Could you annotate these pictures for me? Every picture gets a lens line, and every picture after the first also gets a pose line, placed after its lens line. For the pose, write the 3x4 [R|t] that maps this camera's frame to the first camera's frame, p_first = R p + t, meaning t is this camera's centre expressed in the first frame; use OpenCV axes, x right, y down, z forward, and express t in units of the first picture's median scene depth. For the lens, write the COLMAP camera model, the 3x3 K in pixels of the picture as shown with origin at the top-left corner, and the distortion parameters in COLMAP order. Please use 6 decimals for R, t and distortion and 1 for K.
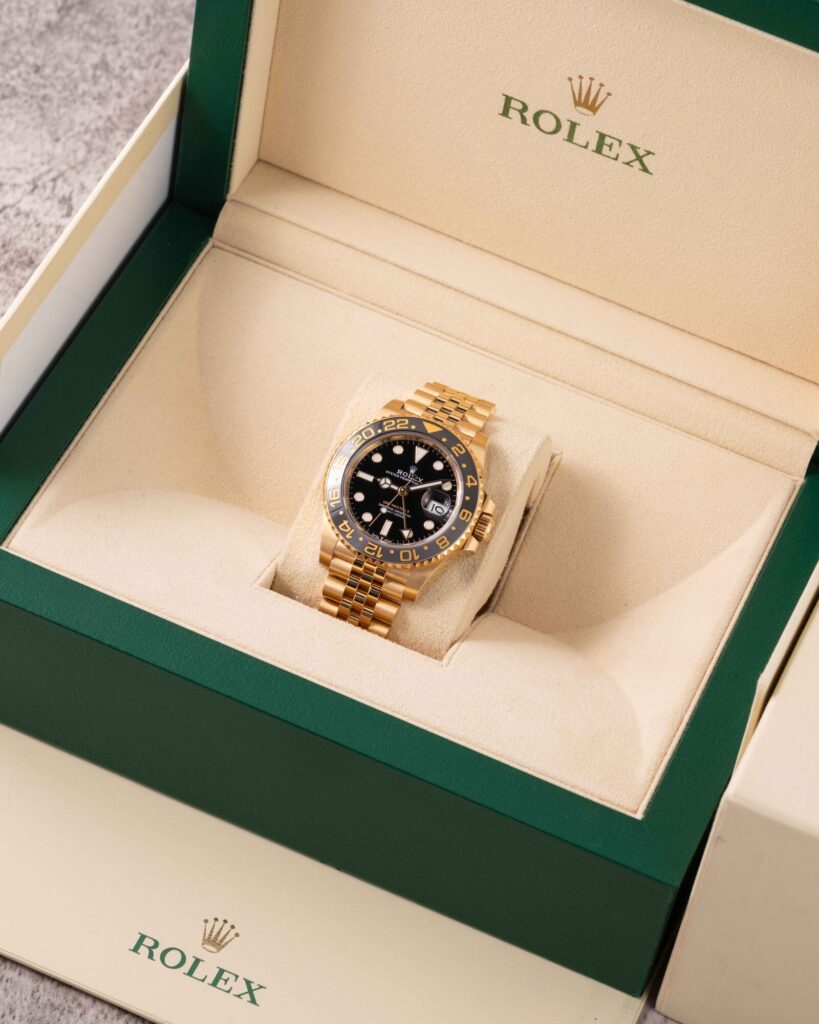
lens RADIAL K [[4037.2, 0, 409.5], [0, 4037.2, 512.0], [0, 0, 1]] dist [0.033212, 8.497839]
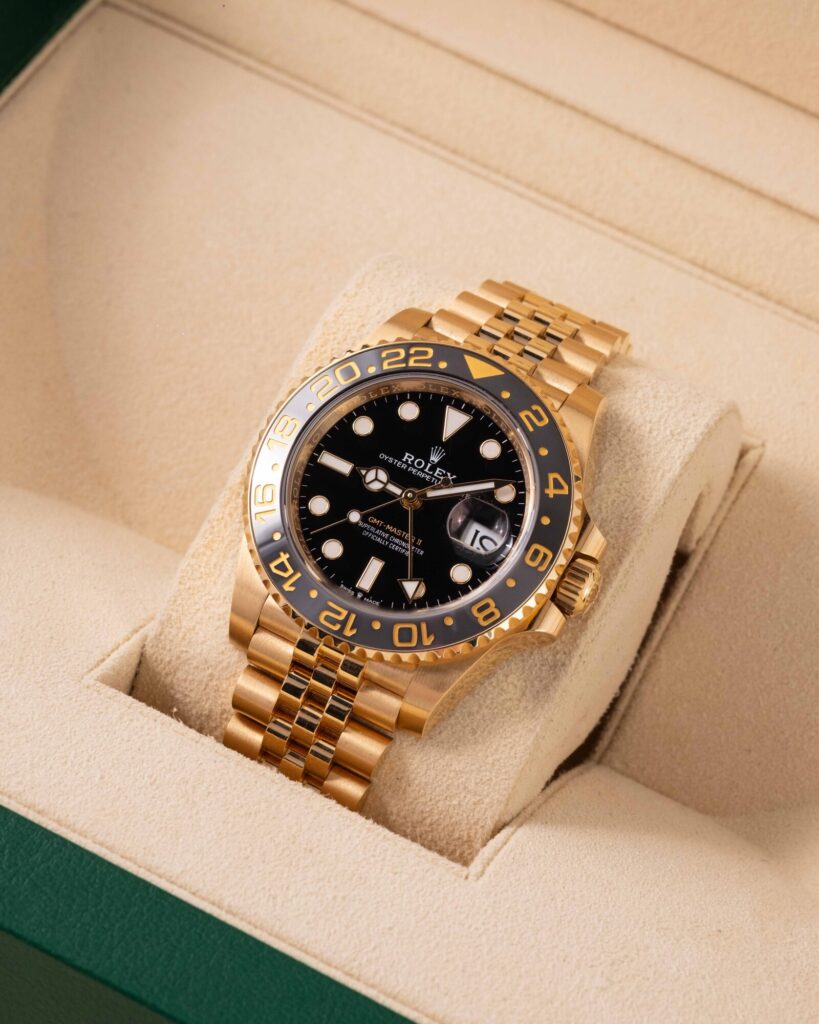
lens RADIAL K [[4037.2, 0, 409.5], [0, 4037.2, 512.0], [0, 0, 1]] dist [0.033212, 8.497839]
pose [[0.995229, 0.057759, -0.078638, 0.035194], [-0.059079, 0.998147, -0.014560, 0.003271], [0.077651, 0.019136, 0.996797, 0.528644]]
